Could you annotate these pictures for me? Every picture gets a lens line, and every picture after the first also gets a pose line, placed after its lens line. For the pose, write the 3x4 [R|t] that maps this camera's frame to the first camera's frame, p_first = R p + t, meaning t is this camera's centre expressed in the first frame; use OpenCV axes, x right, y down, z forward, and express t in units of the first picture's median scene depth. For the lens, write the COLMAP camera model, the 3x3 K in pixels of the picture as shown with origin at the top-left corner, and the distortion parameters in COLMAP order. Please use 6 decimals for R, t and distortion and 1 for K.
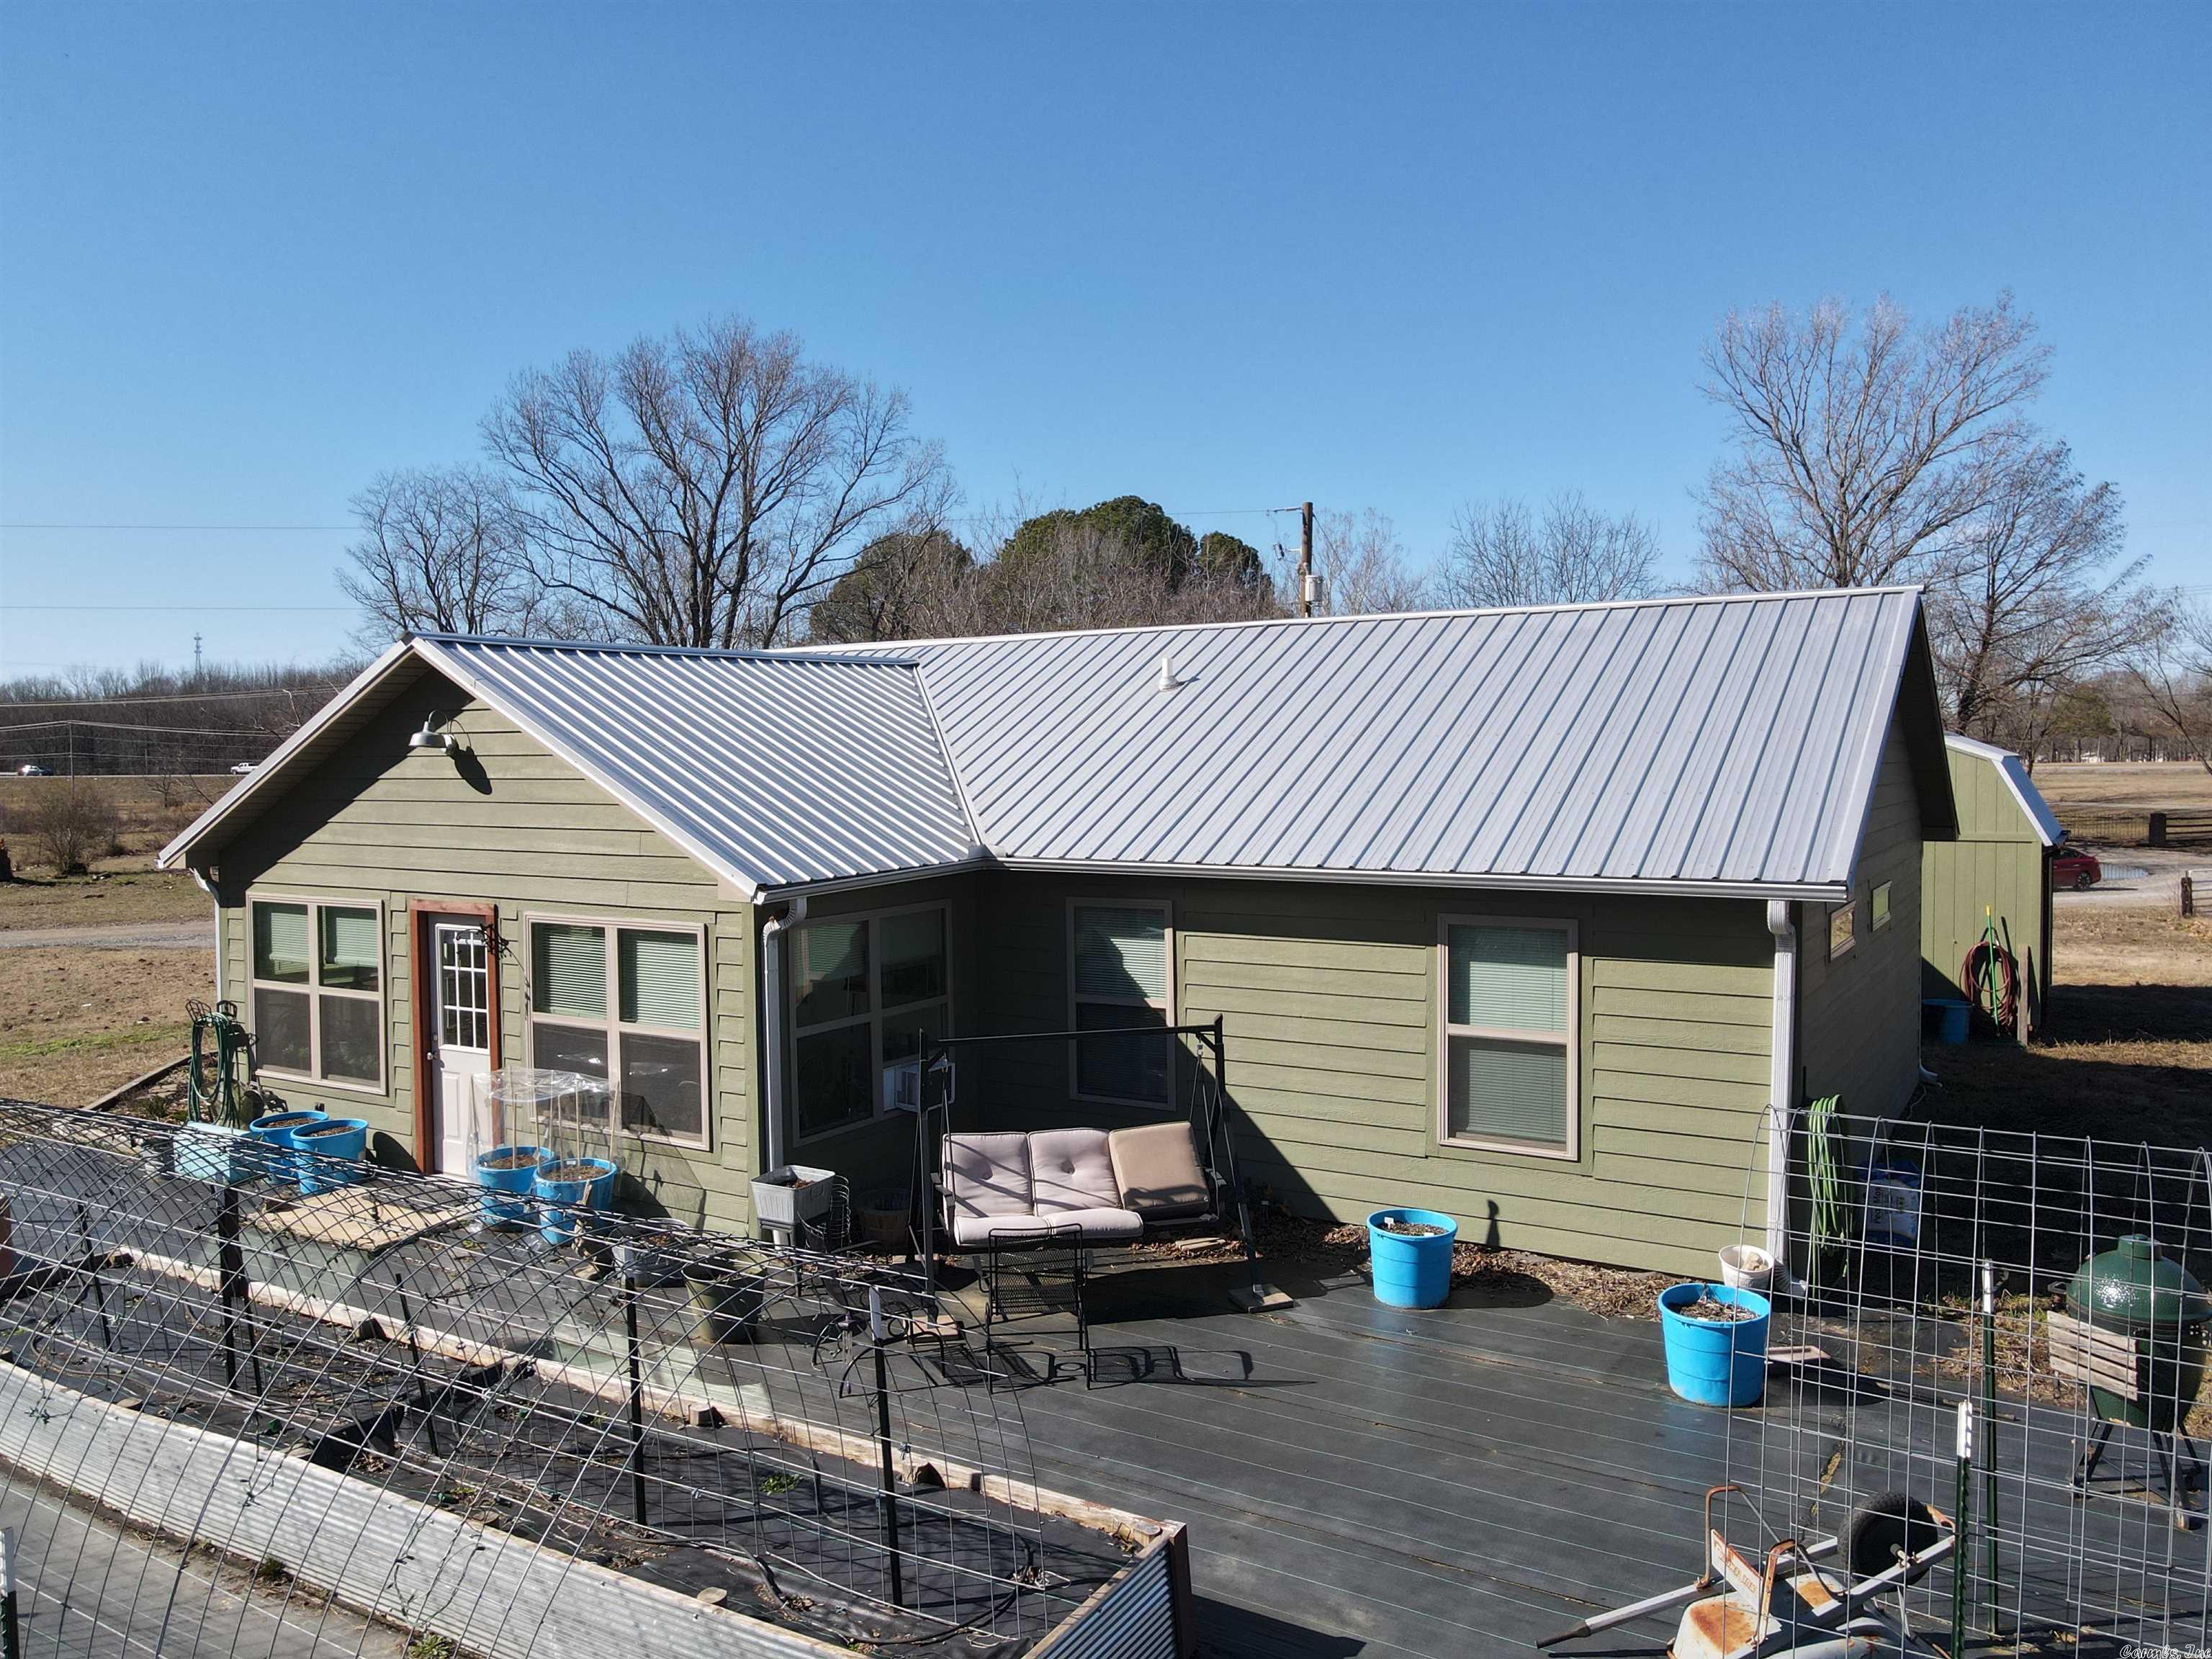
lens RADIAL K [[1617.3, 0, 1119.4], [0, 1617.3, 834.7], [0, 0, 1]] dist [0.011829, 0.005112]
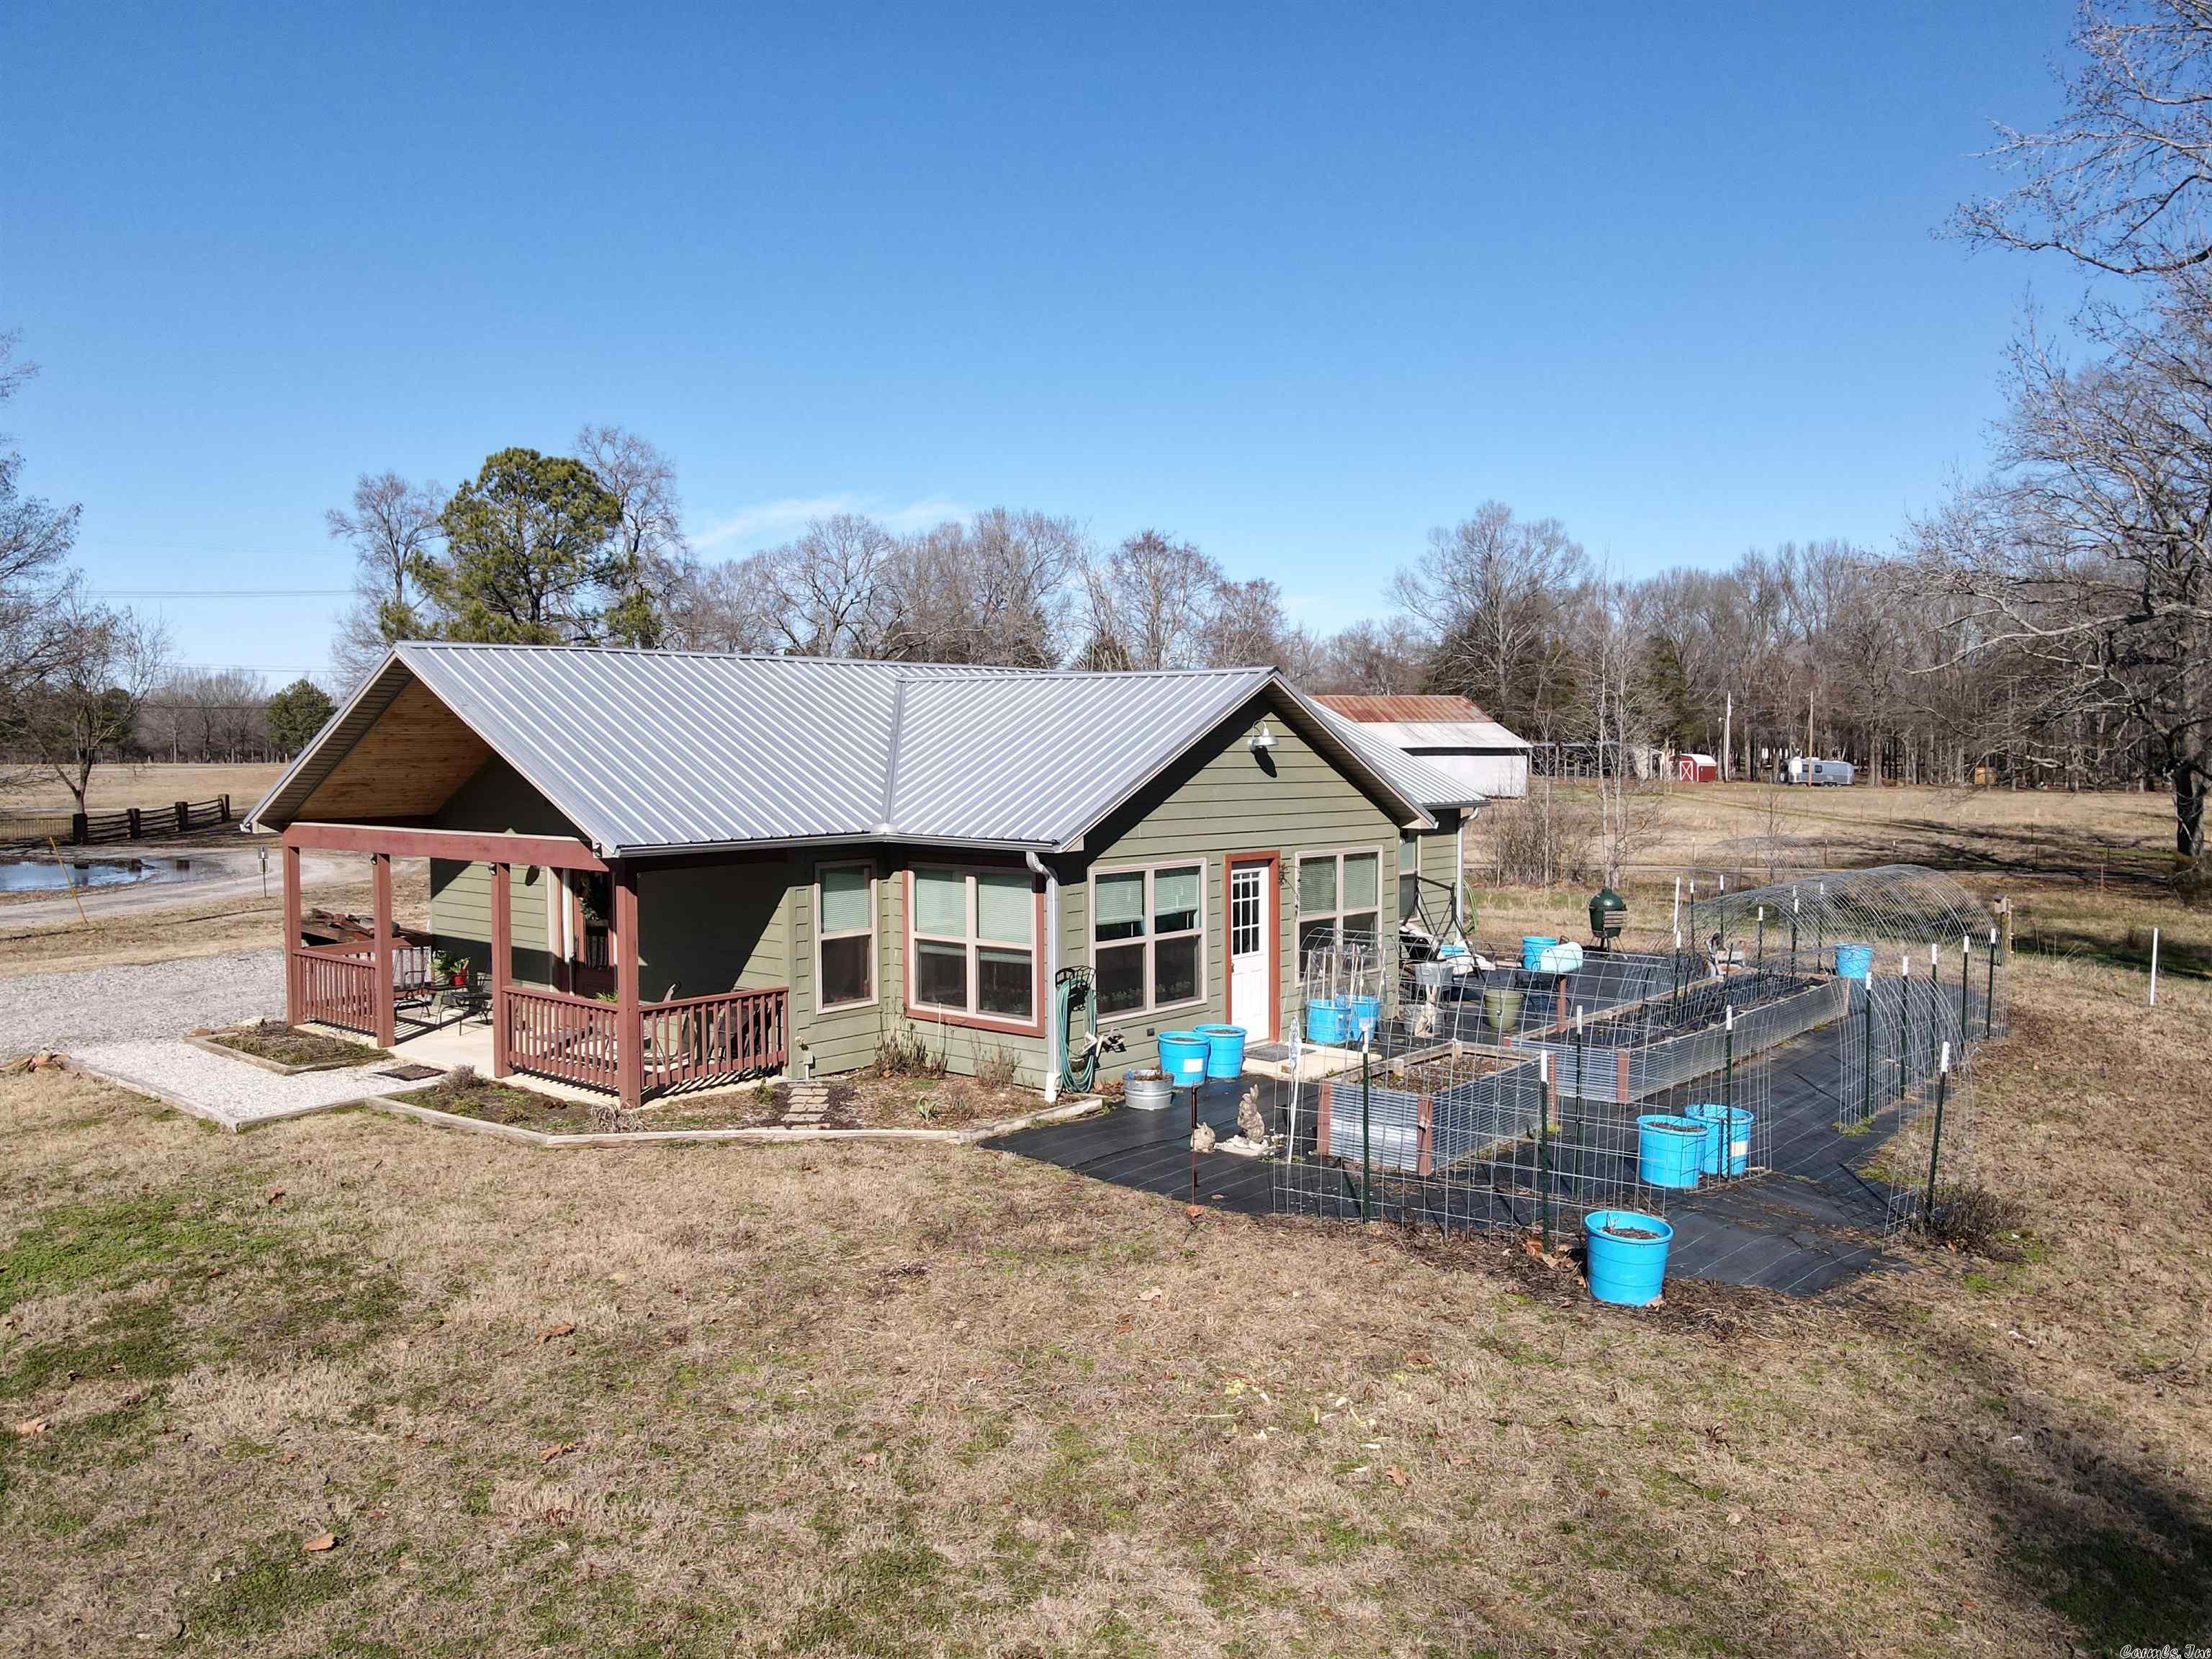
lens RADIAL K [[1617.3, 0, 1108.0], [0, 1617.3, 836.7], [0, 0, 1]] dist [0.011829, 0.005112]
pose [[0.167256, -0.044516, 0.984908, -1.827536], [0.048735, 0.998132, 0.036837, -0.031781], [-0.984708, 0.041838, 0.169113, 0.866416]]
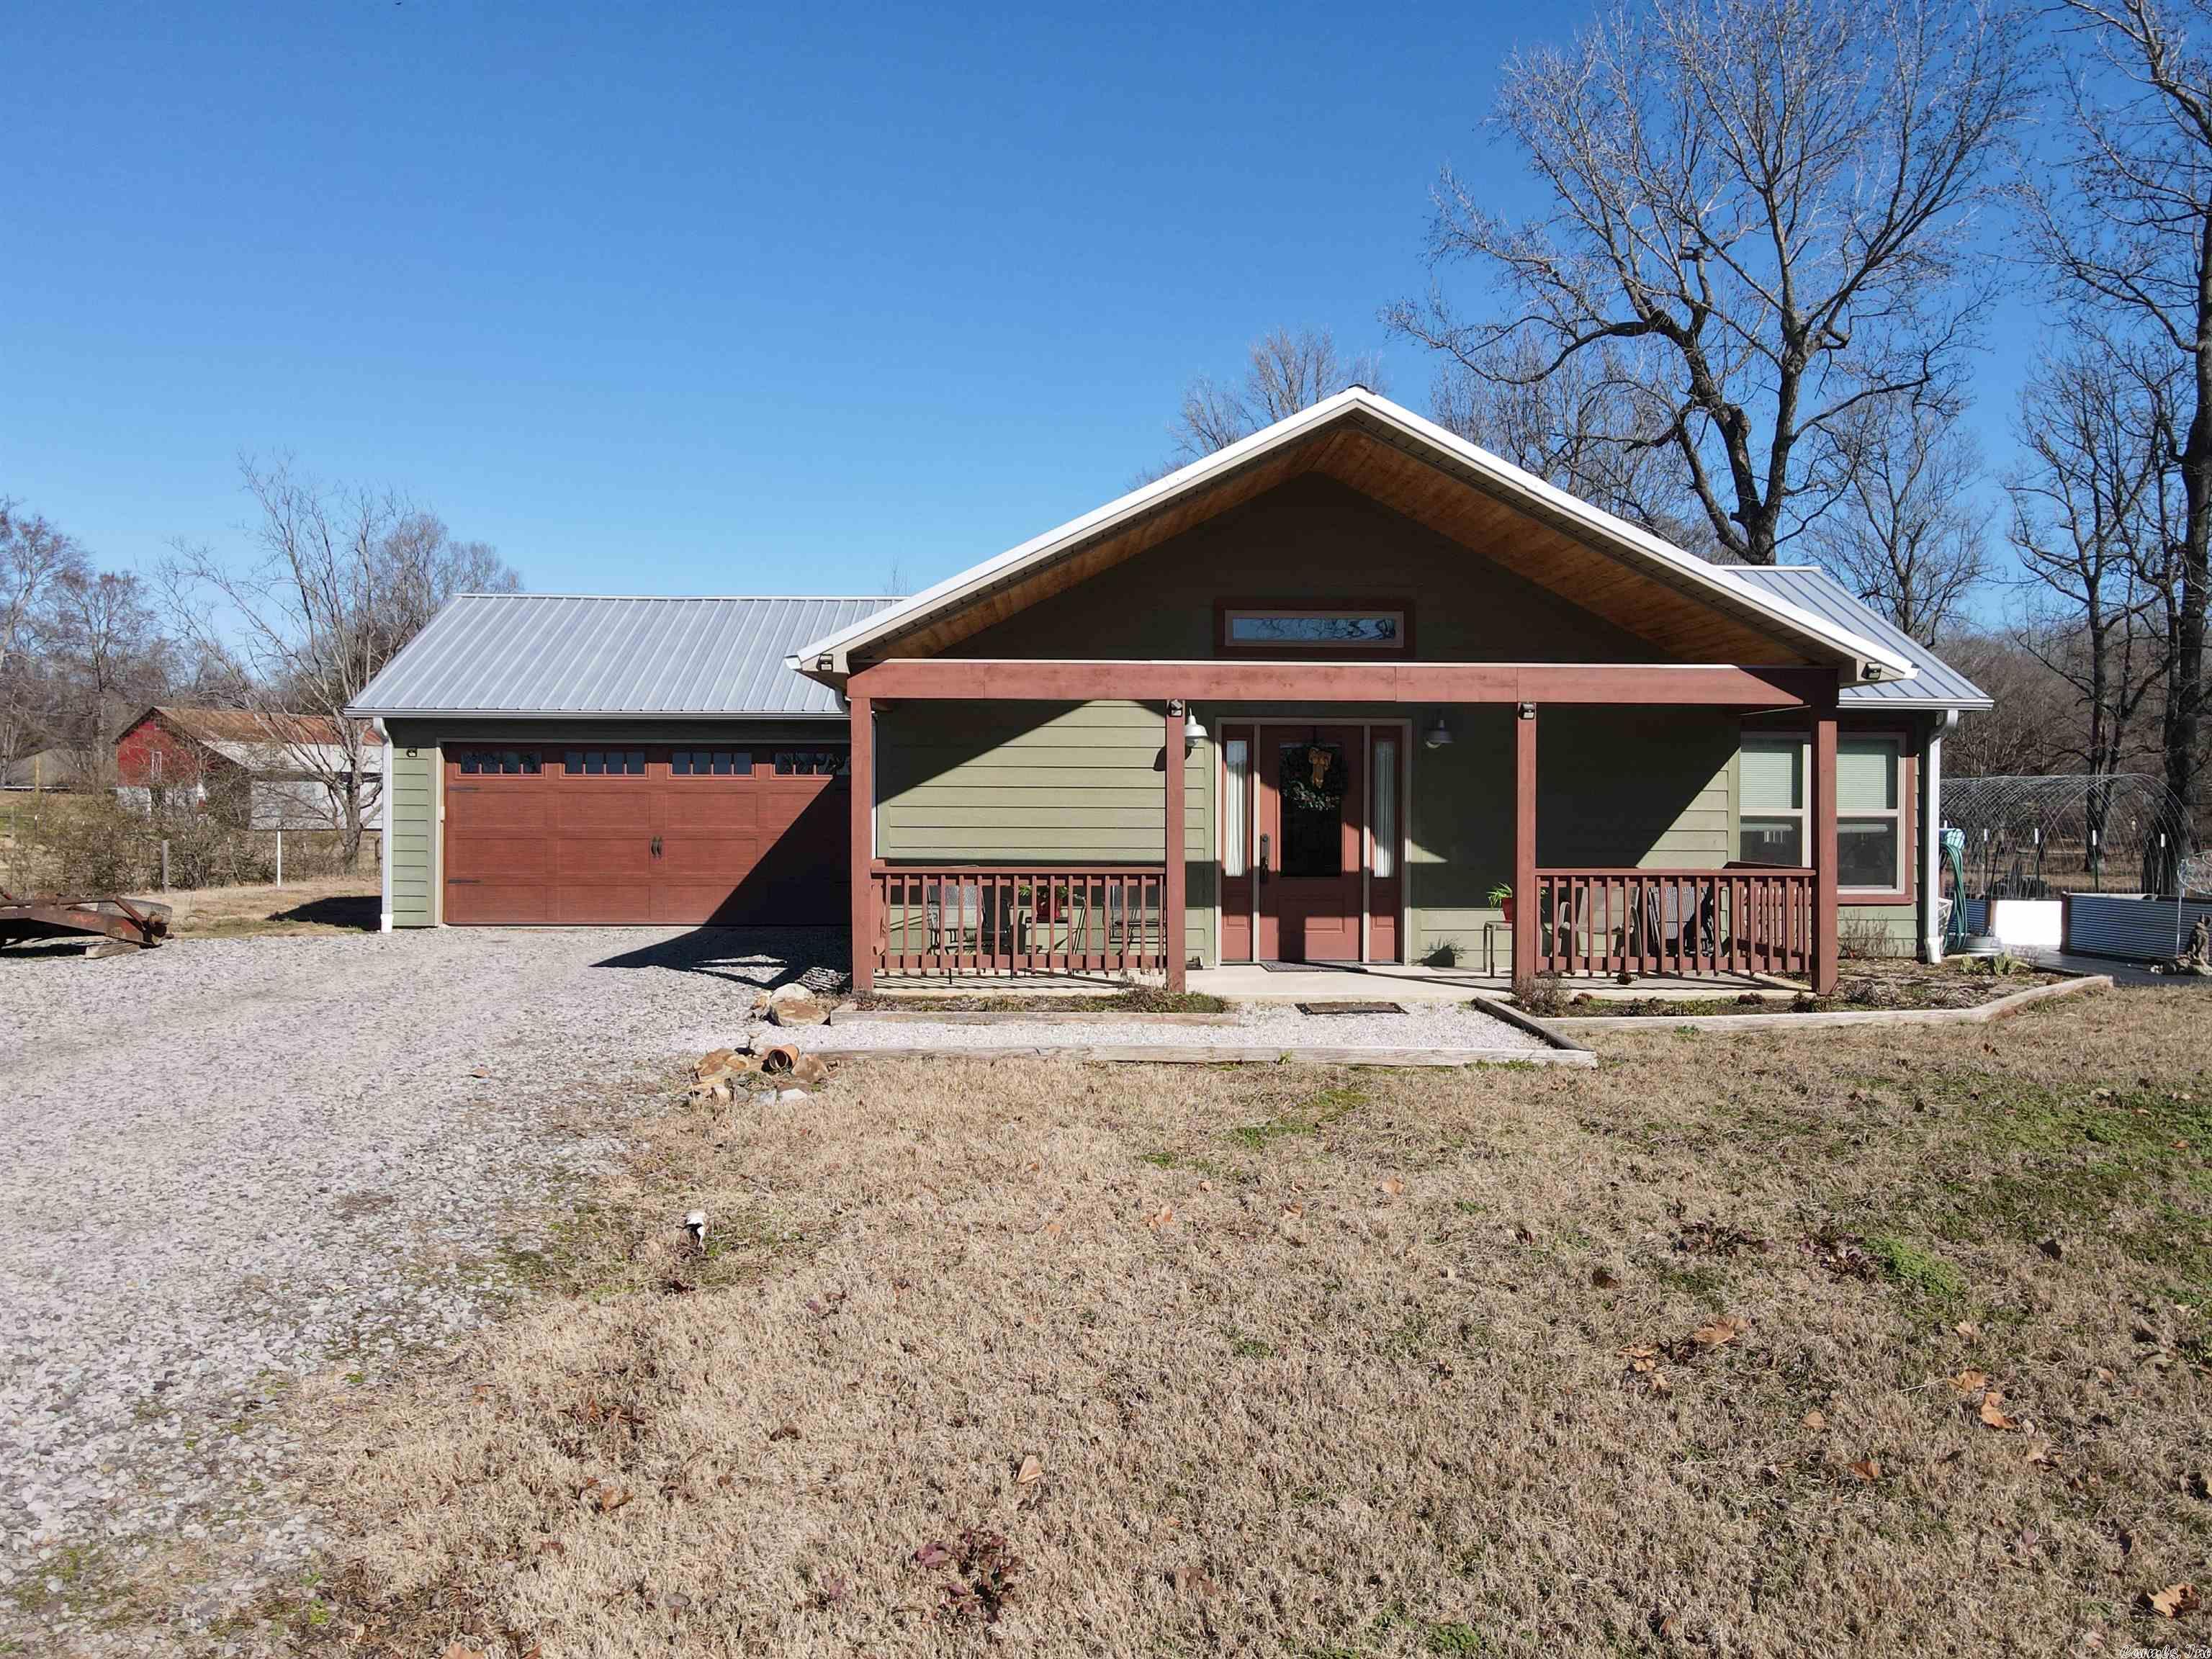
lens RADIAL K [[1617.3, 0, 1097.4], [0, 1617.3, 823.1], [0, 0, 1]] dist [0.011829, 0.005112]
pose [[-0.550722, -0.001936, 0.834687, -1.295232], [0.037338, 0.998939, 0.026953, 0.049419], [-0.833853, 0.046009, -0.550065, 2.322308]]
